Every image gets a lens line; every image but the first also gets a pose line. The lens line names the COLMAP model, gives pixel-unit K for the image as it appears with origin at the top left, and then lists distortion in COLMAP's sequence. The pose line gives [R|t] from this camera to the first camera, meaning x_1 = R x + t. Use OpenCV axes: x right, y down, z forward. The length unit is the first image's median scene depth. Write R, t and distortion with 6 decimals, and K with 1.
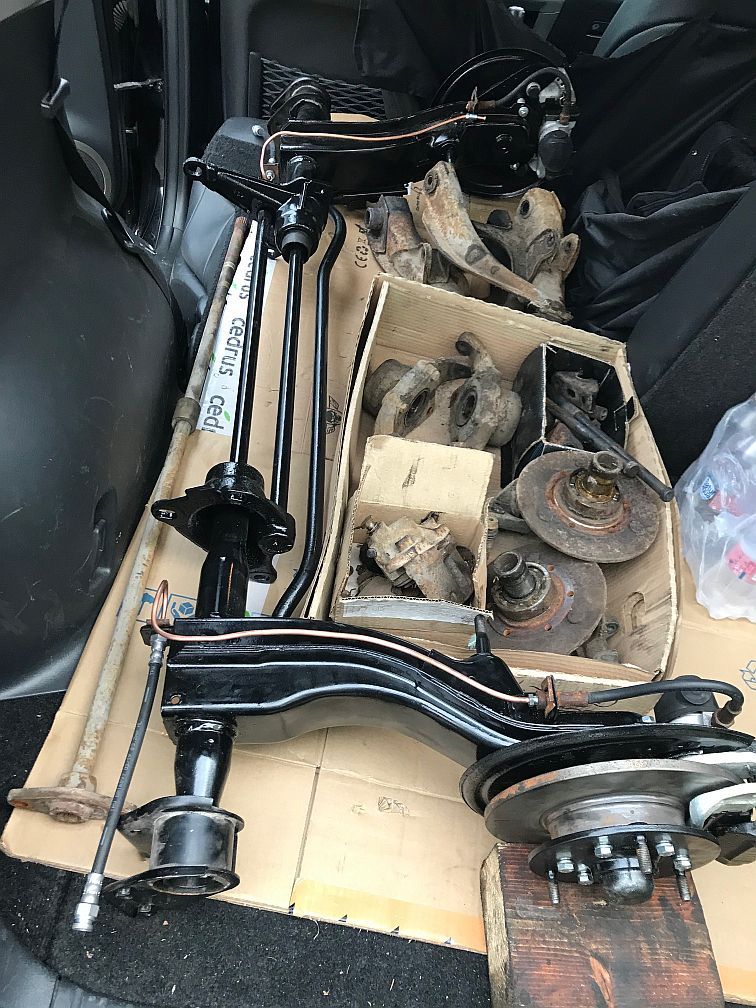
lens RADIAL K [[855.5, 0, 379.9], [0, 855.5, 500.6], [0, 0, 1]] dist [0.018278, -0.010460]
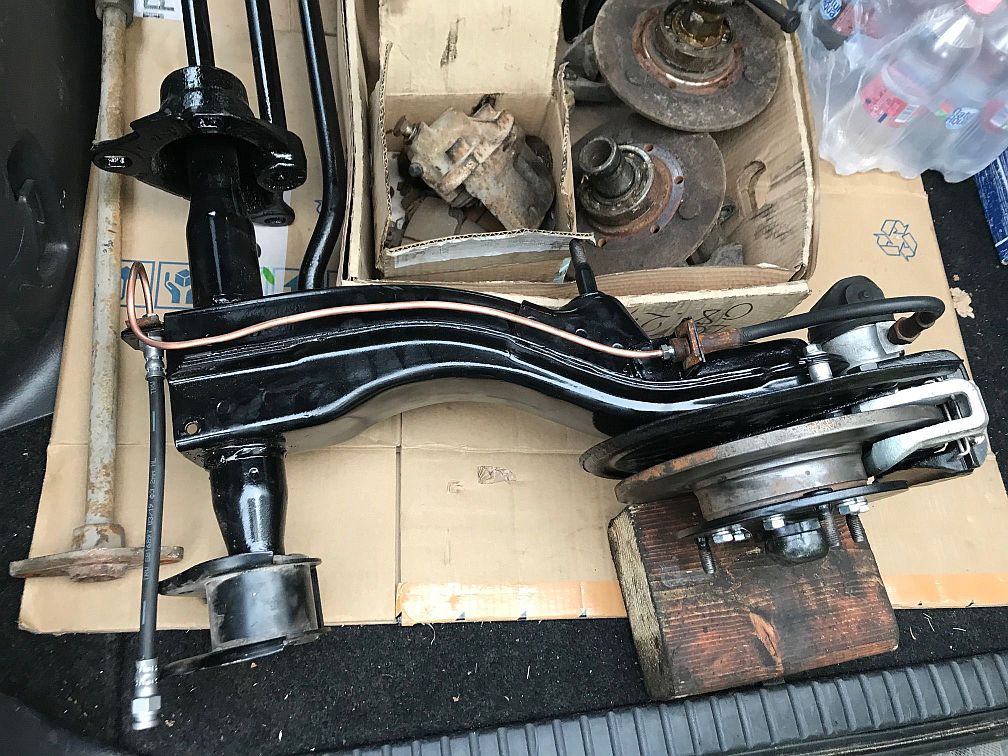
lens RADIAL K [[855.5, 0, 503.7], [0, 855.5, 374.9], [0, 0, 1]] dist [0.018278, -0.010460]
pose [[0.983800, -0.169544, 0.058242, -0.009197], [0.137222, 0.921266, 0.363921, -0.037067], [-0.115357, -0.350033, 0.929607, 0.268685]]
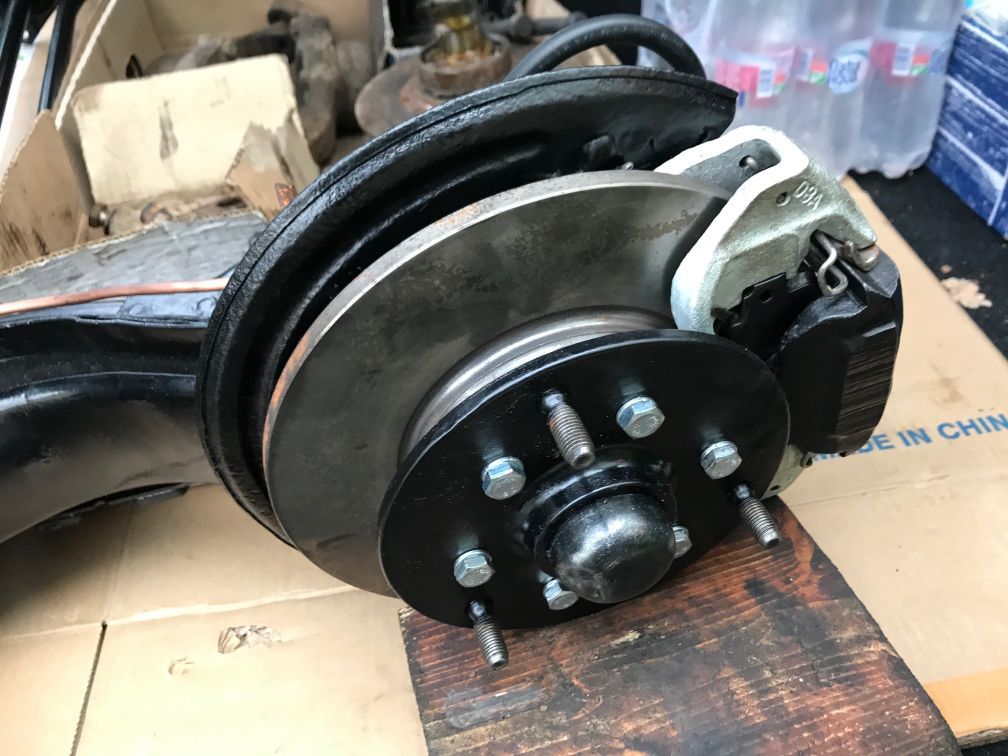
lens RADIAL K [[855.5, 0, 507.1], [0, 855.5, 378.3], [0, 0, 1]] dist [0.018278, -0.010460]
pose [[0.926422, -0.376447, 0.005499, 0.226412], [0.375172, 0.921867, -0.096988, 0.329718], [0.031441, 0.091915, 0.995270, 0.480469]]
